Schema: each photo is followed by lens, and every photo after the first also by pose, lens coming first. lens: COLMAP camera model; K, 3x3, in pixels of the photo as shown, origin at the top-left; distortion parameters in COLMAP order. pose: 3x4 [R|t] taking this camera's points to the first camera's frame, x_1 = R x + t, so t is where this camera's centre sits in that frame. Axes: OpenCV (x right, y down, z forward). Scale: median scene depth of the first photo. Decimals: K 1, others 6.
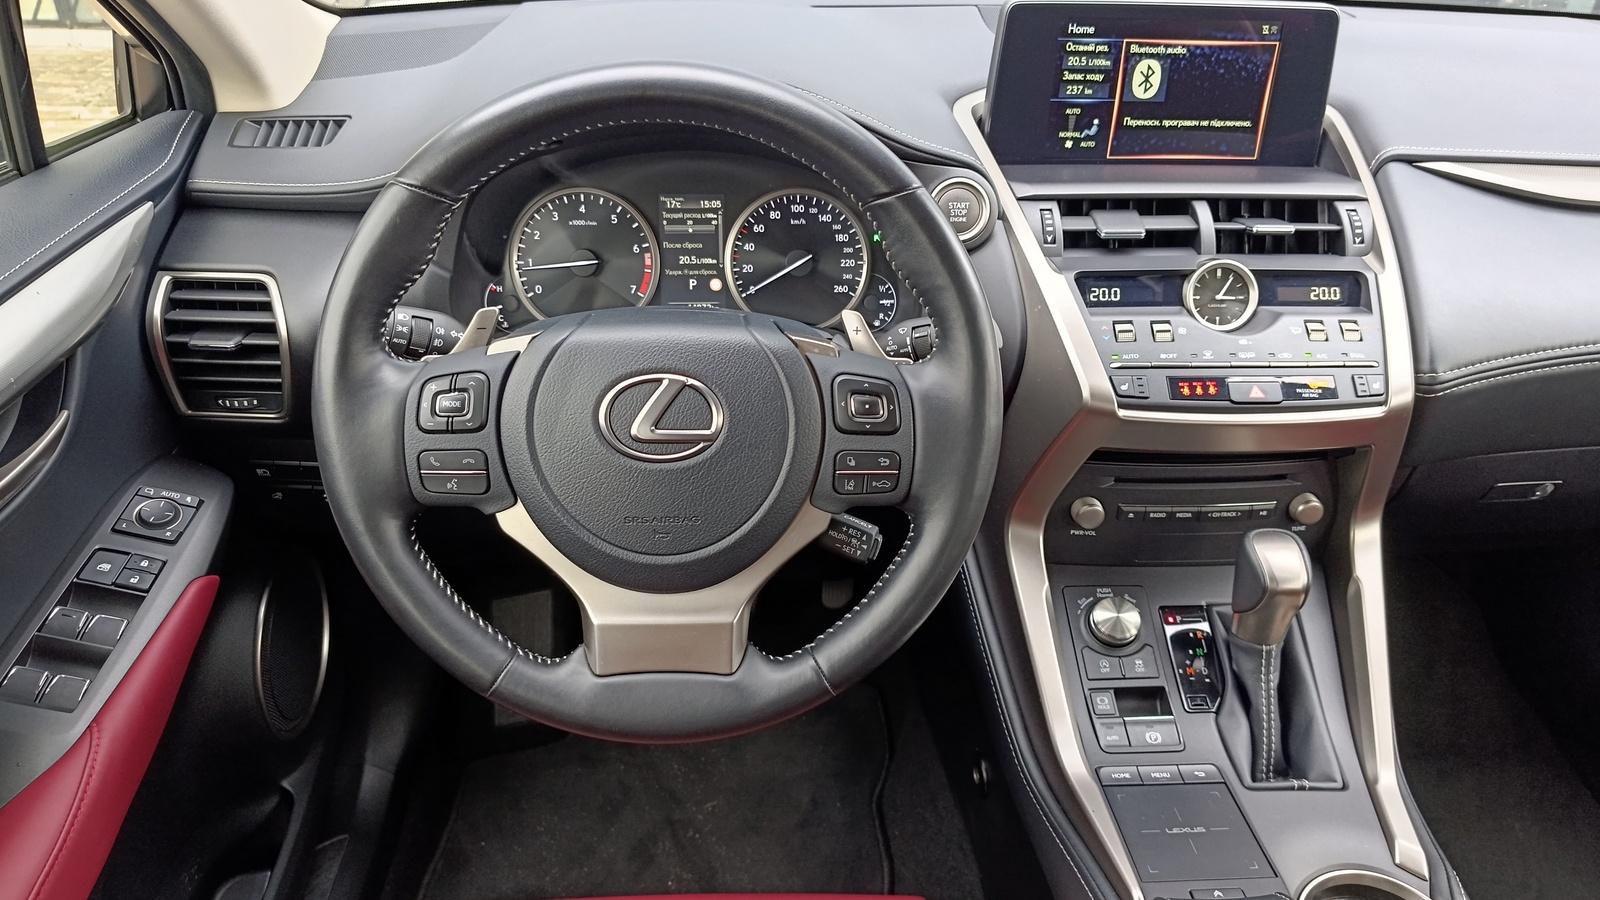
lens RADIAL K [[1065.7, 0, 800.0], [0, 1065.7, 450.0], [0, 0, 1]] dist [0.072301, -0.140235]
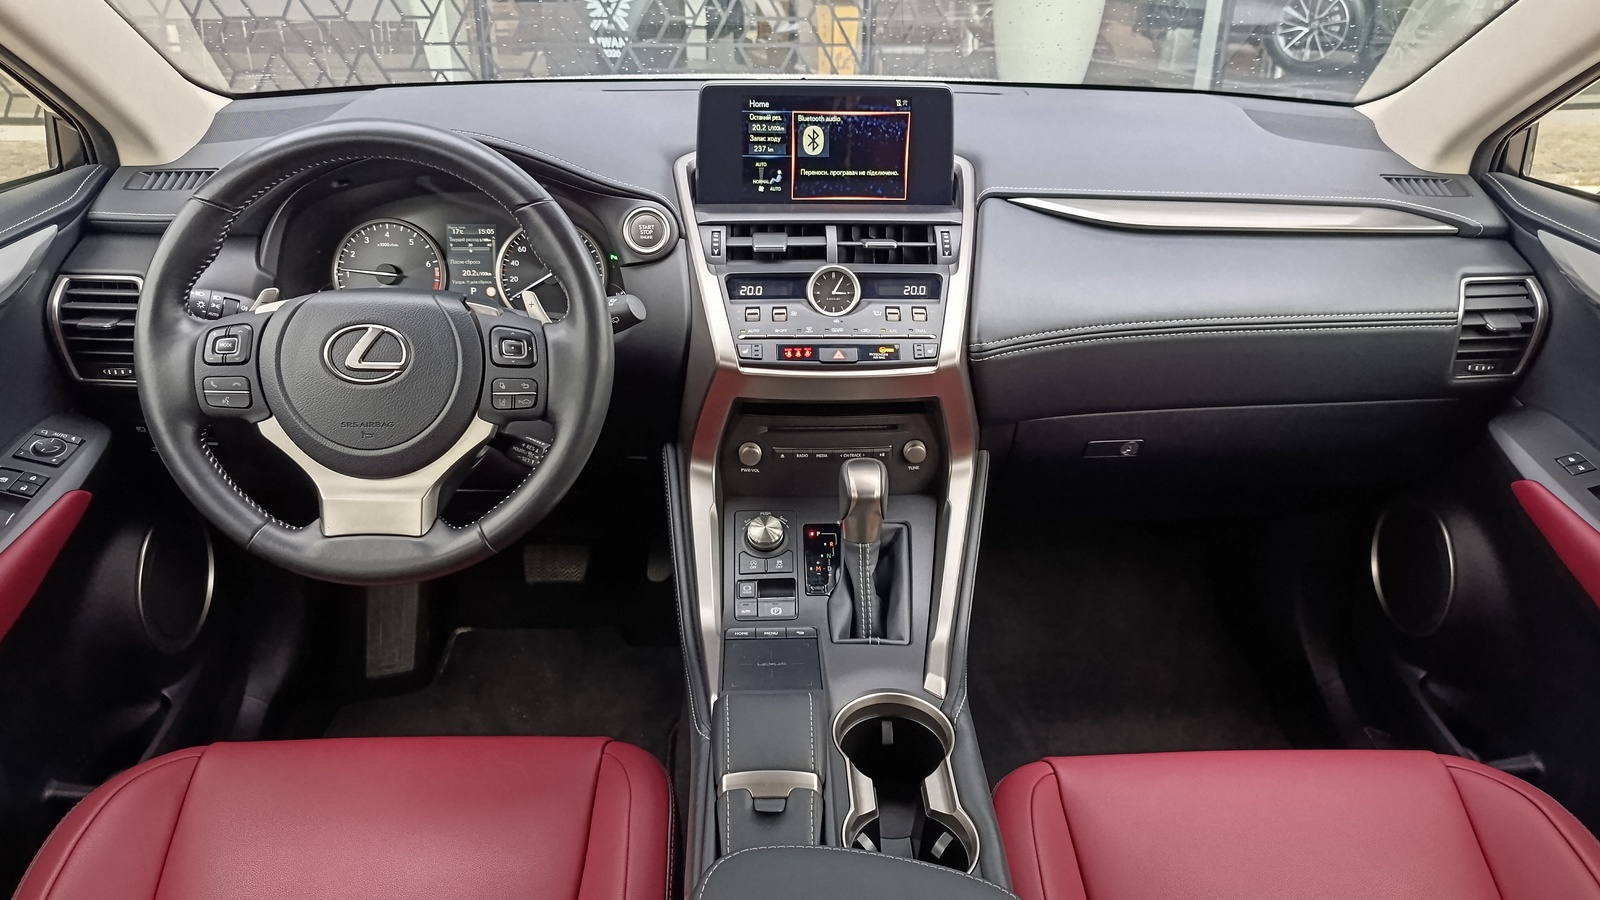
lens RADIAL K [[1053.0, 0, 800.0], [0, 1053.0, 450.0], [0, 0, 1]] dist [0.062658, -0.076854]
pose [[0.999873, -0.002539, -0.015741, 0.368437], [0.001310, 0.996987, -0.077555, 0.163054], [0.015890, 0.077524, 0.996864, -0.328699]]
